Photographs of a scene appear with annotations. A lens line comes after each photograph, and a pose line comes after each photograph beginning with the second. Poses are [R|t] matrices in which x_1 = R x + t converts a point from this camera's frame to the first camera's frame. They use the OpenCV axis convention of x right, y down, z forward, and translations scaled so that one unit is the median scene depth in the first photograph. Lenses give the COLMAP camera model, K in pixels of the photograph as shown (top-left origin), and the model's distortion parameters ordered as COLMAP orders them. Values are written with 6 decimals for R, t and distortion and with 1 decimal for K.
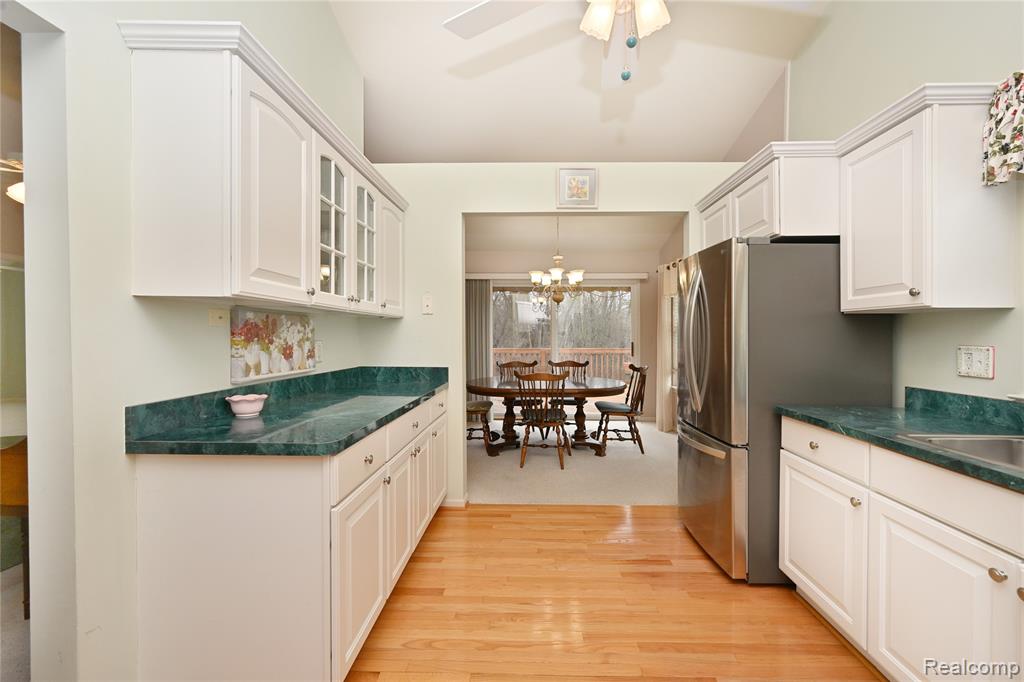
lens RADIAL K [[419.0, 0, 526.1], [0, 419.0, 334.1], [0, 0, 1]] dist [0.001669, 0.000367]
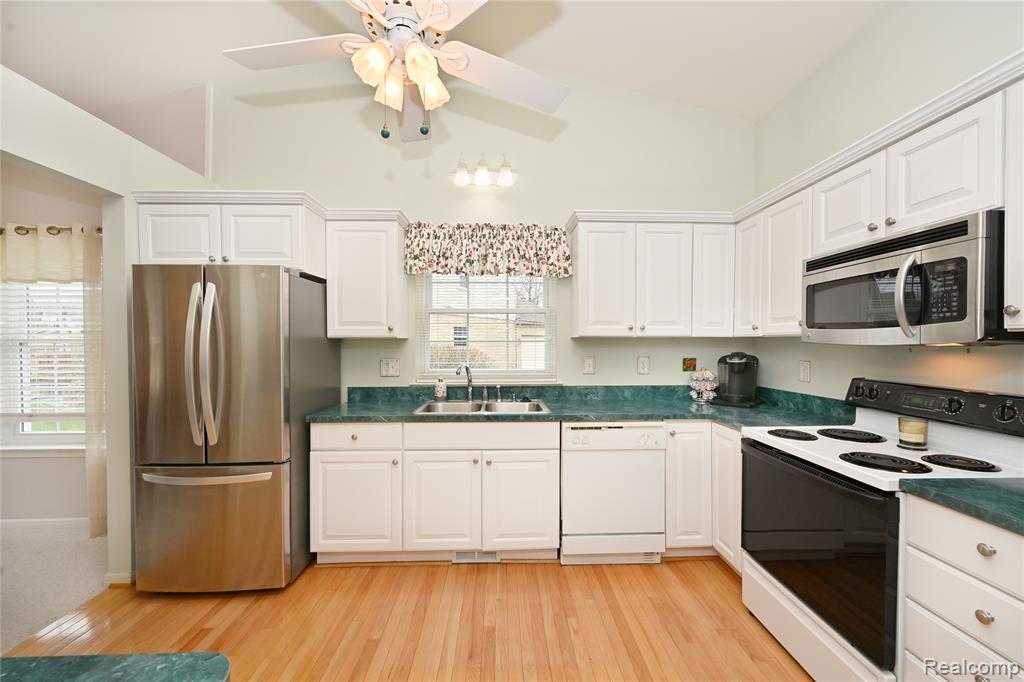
lens RADIAL K [[396.3, 0, 513.9], [0, 396.3, 345.4], [0, 0, 1]] dist [0.000608, 0.000054]
pose [[-0.047869, -0.011071, 0.998792, -0.569503], [0.000307, 0.999938, 0.011099, -0.042643], [-0.998854, 0.000838, -0.047863, 0.497158]]
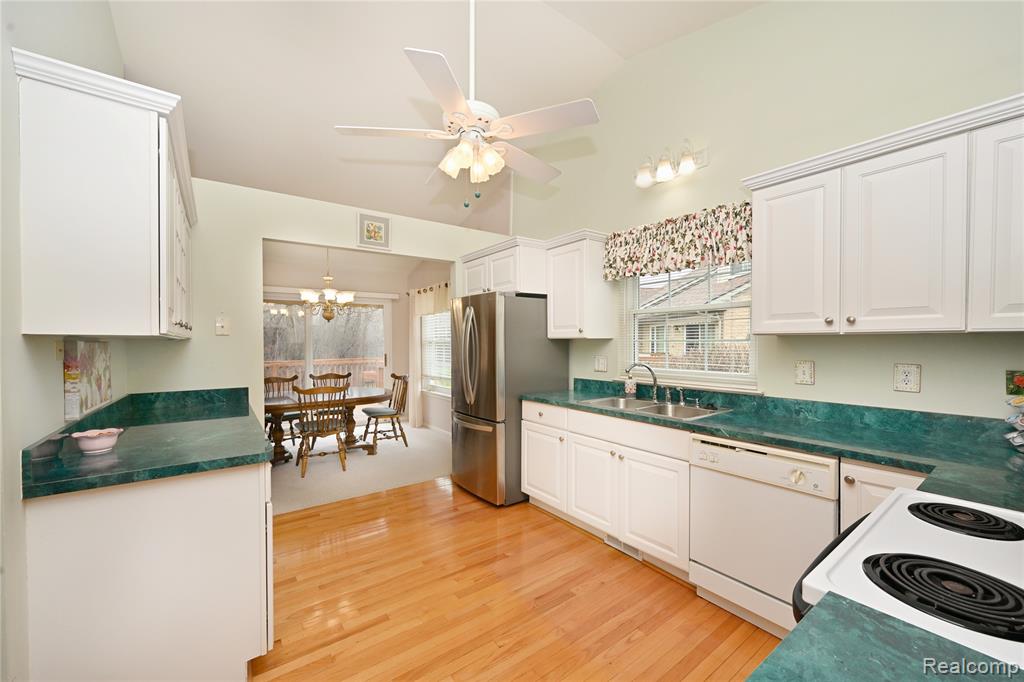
lens RADIAL K [[401.8, 0, 525.0], [0, 401.8, 343.7], [0, 0, 1]] dist [0.000268, 0.000054]
pose [[0.783257, -0.009953, 0.621619, -0.396938], [0.006173, 0.999947, 0.008232, -0.045938], [-0.621668, -0.002610, 0.783277, -0.278544]]
